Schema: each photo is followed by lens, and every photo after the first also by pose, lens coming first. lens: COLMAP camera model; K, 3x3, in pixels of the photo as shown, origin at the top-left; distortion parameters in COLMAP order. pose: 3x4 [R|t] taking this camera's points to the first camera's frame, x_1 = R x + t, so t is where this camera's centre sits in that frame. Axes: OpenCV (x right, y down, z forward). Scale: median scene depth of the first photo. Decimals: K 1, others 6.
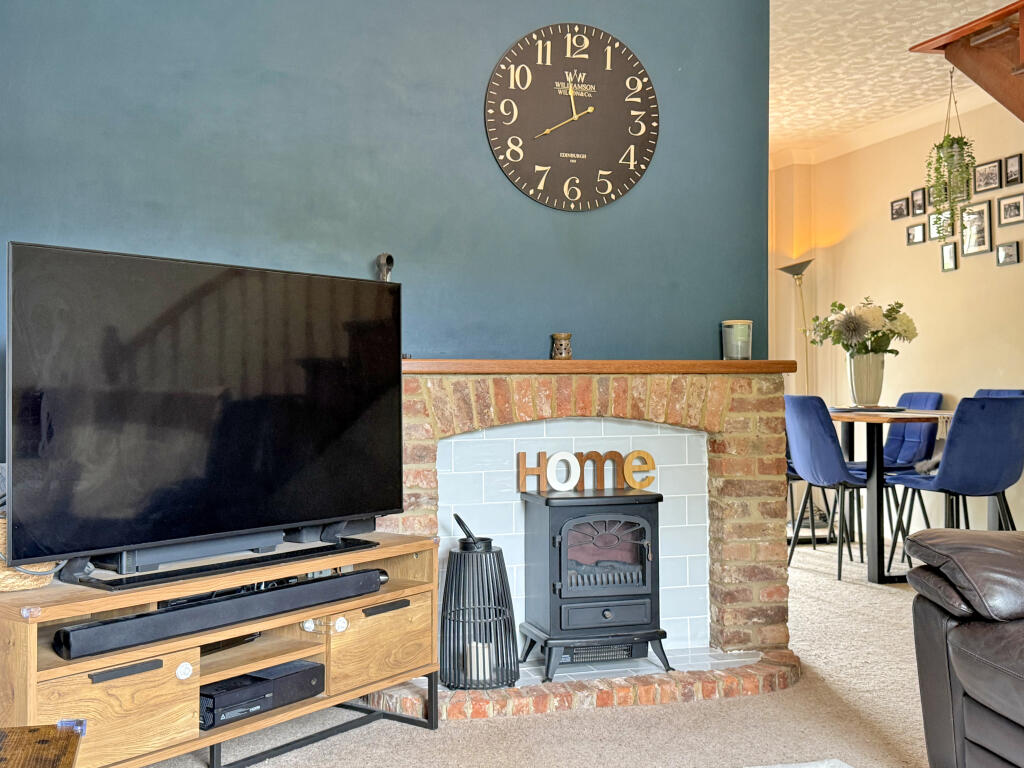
lens RADIAL K [[1109.8, 0, 512.0], [0, 1109.8, 384.0], [0, 0, 1]] dist [0.177213, -0.422751]
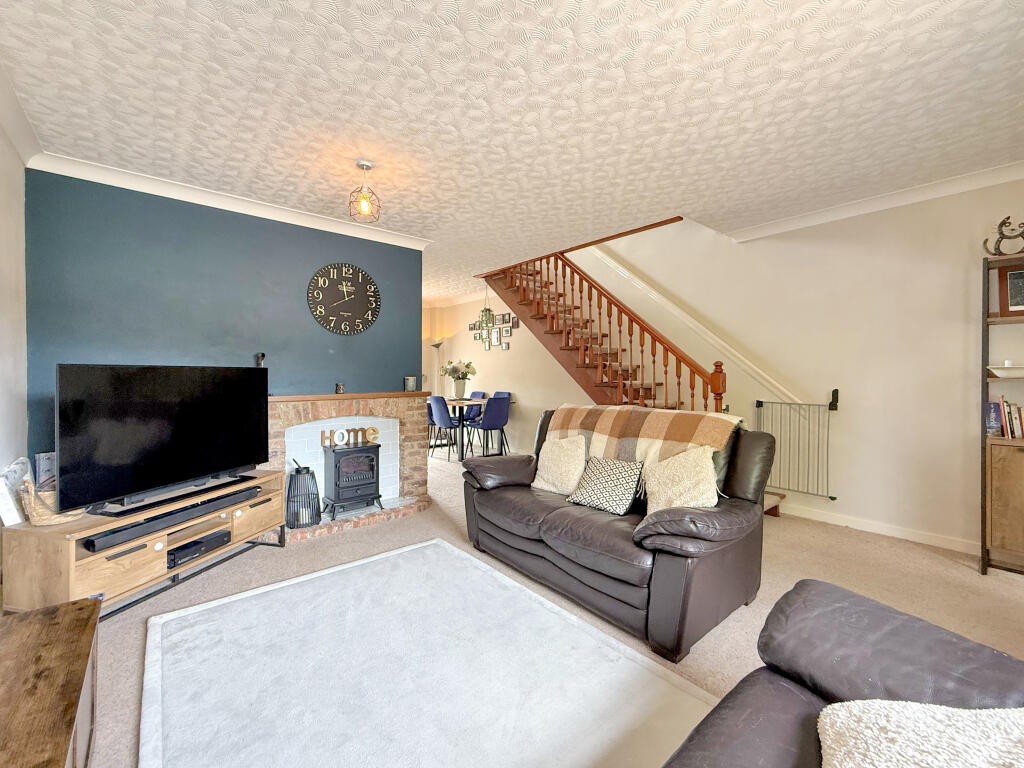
lens RADIAL K [[424.7, 0, 510.3], [0, 424.7, 380.7], [0, 0, 1]] dist [-0.000854, -0.000170]
pose [[0.918697, 0.003781, 0.394946, 0.017392], [-0.011586, 0.999782, 0.017379, -0.071949], [-0.394794, -0.020542, 0.918540, -0.049751]]
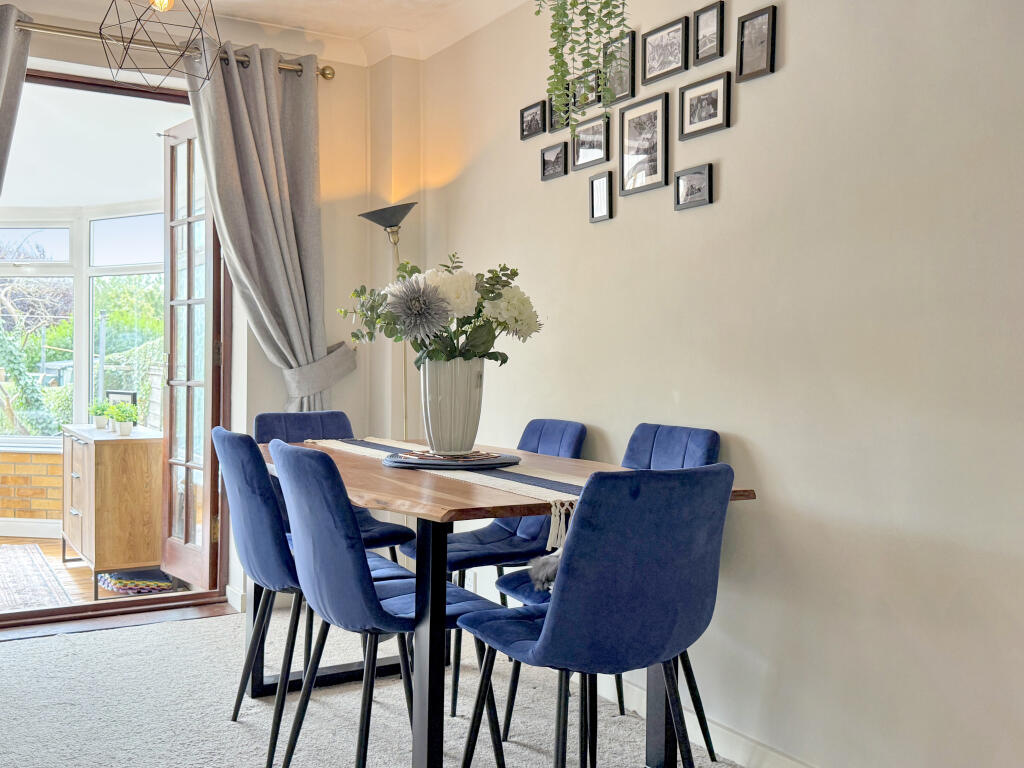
lens RADIAL K [[1015.3, 0, 512.0], [0, 1015.3, 384.0], [0, 0, 1]] dist [0.069646, -0.004885]
pose [[0.969605, 0.015712, 0.244170, 0.361588], [-0.021758, 0.999519, 0.022086, -0.042528], [-0.243706, -0.026728, 0.969481, 0.833978]]
